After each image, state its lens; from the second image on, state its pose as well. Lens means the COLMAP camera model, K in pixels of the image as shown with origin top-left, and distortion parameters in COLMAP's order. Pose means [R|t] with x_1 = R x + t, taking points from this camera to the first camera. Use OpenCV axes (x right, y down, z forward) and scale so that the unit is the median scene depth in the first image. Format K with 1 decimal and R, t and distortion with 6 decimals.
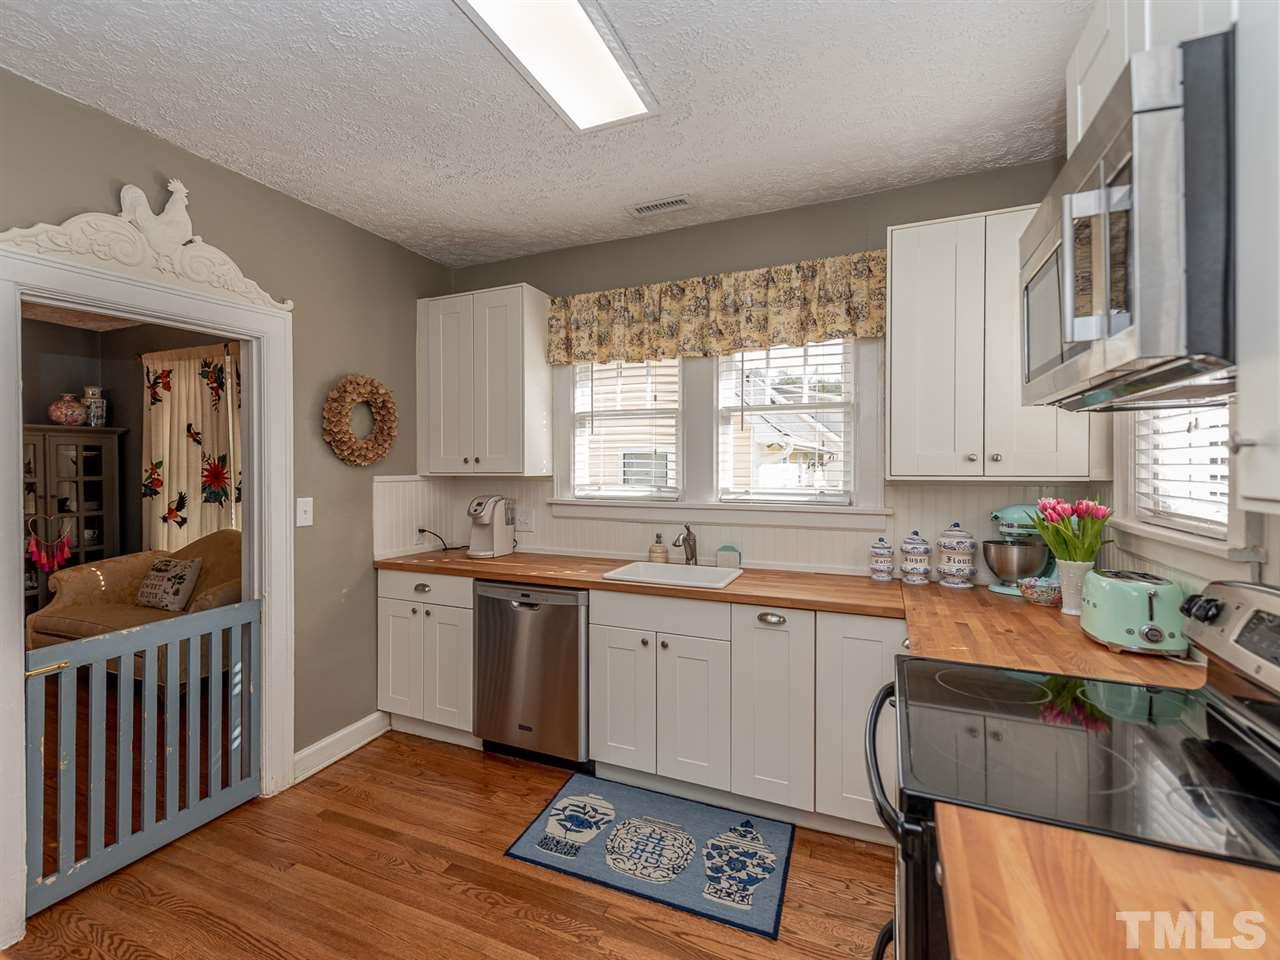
lens RADIAL K [[590.0, 0, 585.9], [0, 590.0, 478.9], [0, 0, 1]] dist [0.021360, -0.006357]
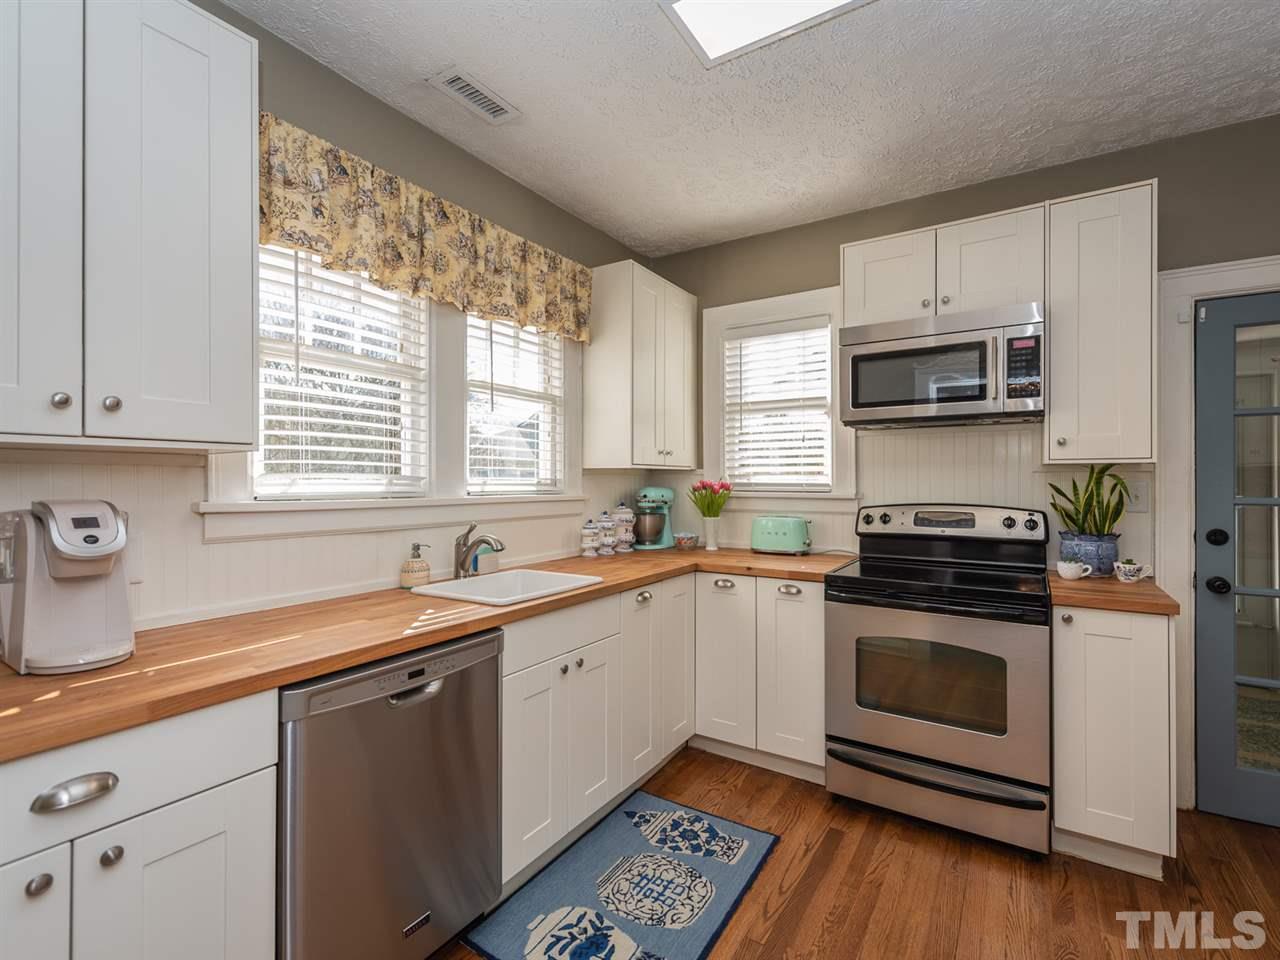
lens RADIAL K [[590.0, 0, 648.4], [0, 590.0, 479.2], [0, 0, 1]] dist [0.021360, -0.006357]
pose [[0.131598, 0.002972, 0.991299, -0.681175], [0.018346, 0.999817, -0.005433, 0.032615], [-0.991133, 0.018902, 0.131519, 0.809753]]
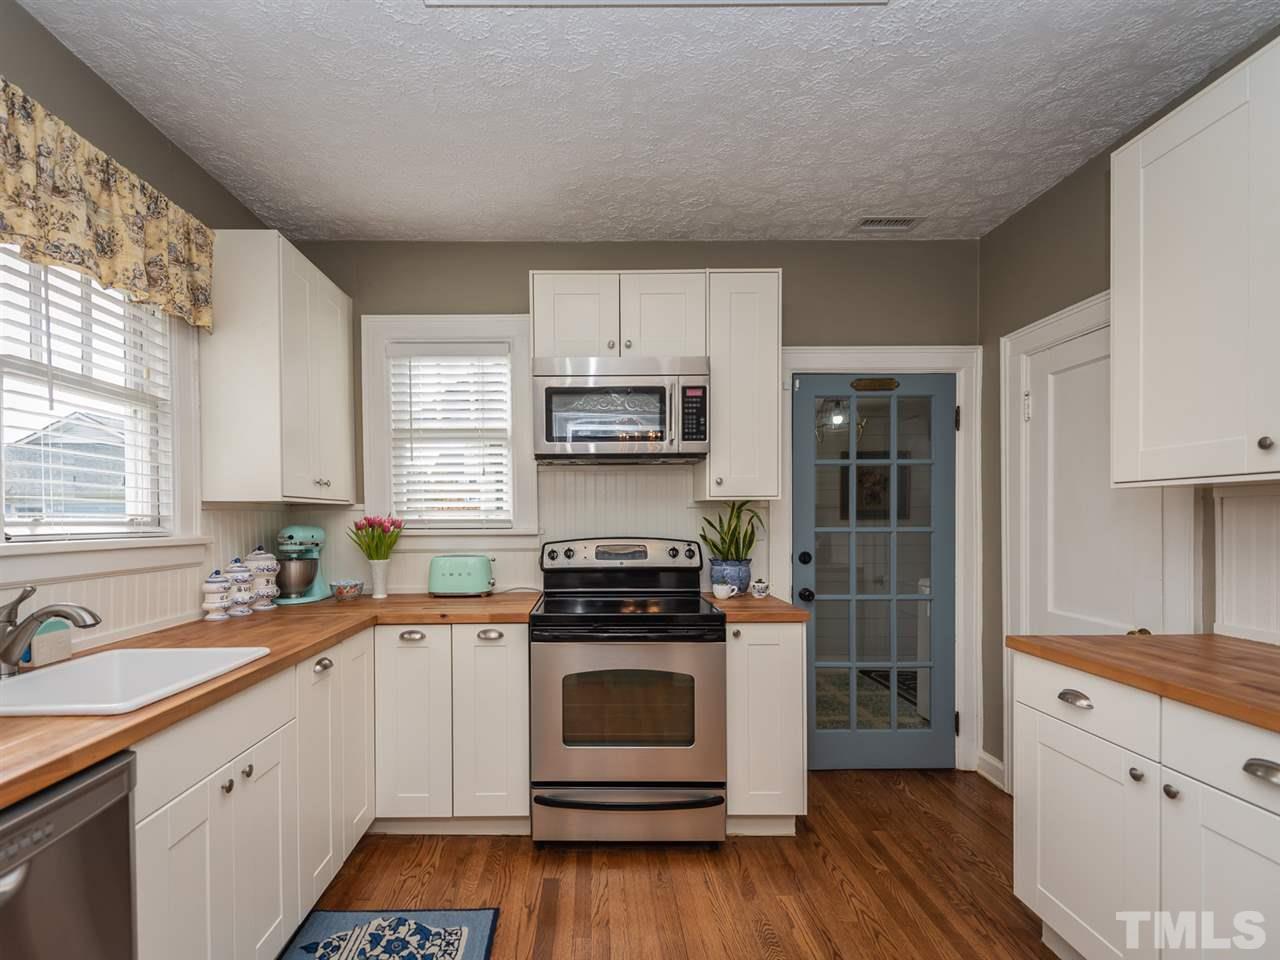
lens RADIAL K [[590.0, 0, 589.6], [0, 590.0, 526.5], [0, 0, 1]] dist [0.021360, -0.006357]
pose [[-0.411715, -0.009769, 0.911260, -0.551340], [0.023712, 0.999489, 0.021429, 0.034141], [-0.911004, 0.030430, -0.411273, 0.947196]]
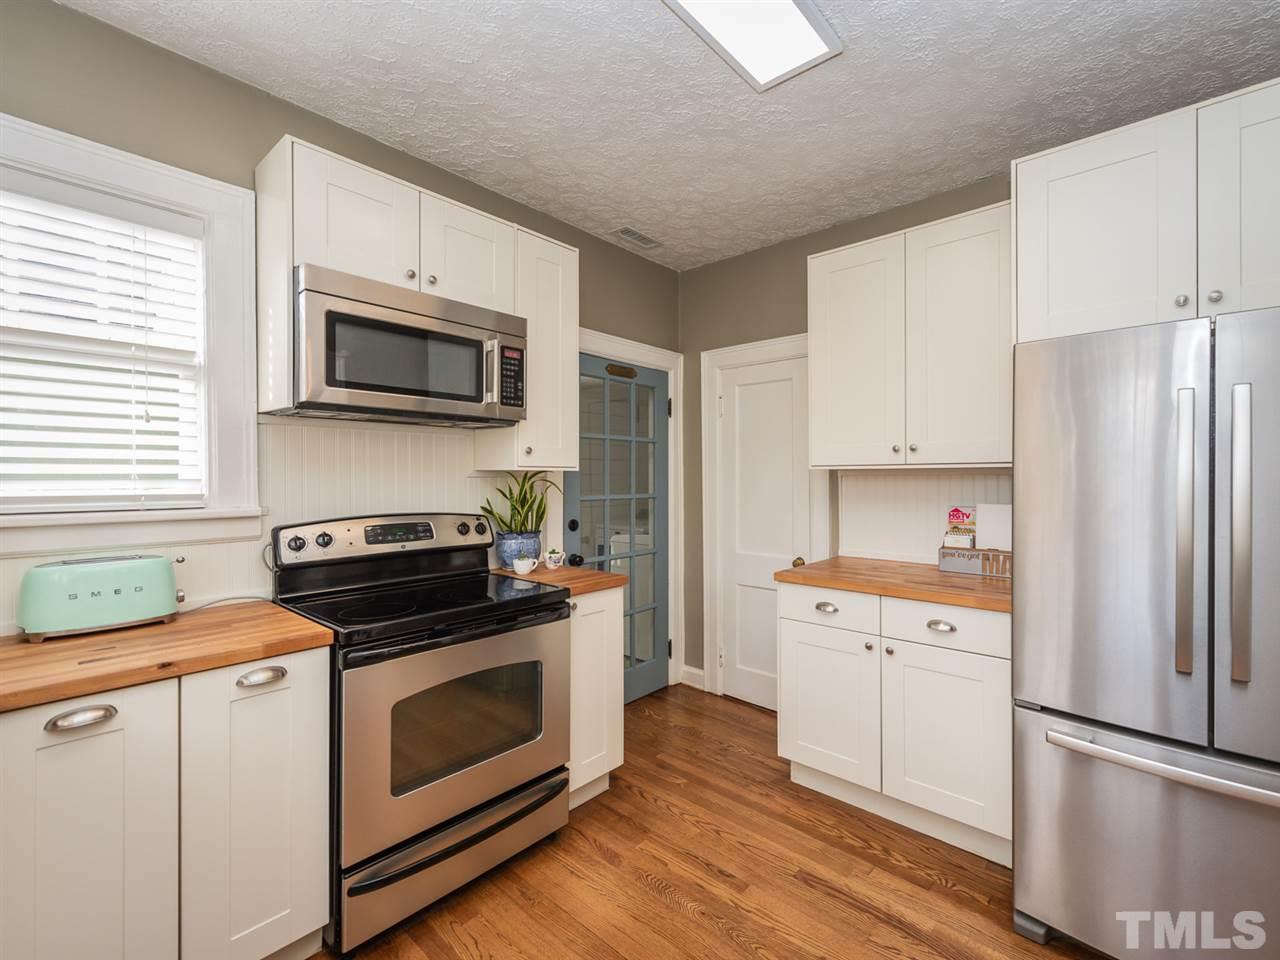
lens RADIAL K [[590.0, 0, 684.1], [0, 590.0, 473.9], [0, 0, 1]] dist [0.021360, -0.006357]
pose [[-0.974168, 0.001530, 0.225820, -0.164985], [0.005726, 0.999823, 0.017928, 0.004636], [-0.225752, 0.018758, -0.974004, 1.221862]]
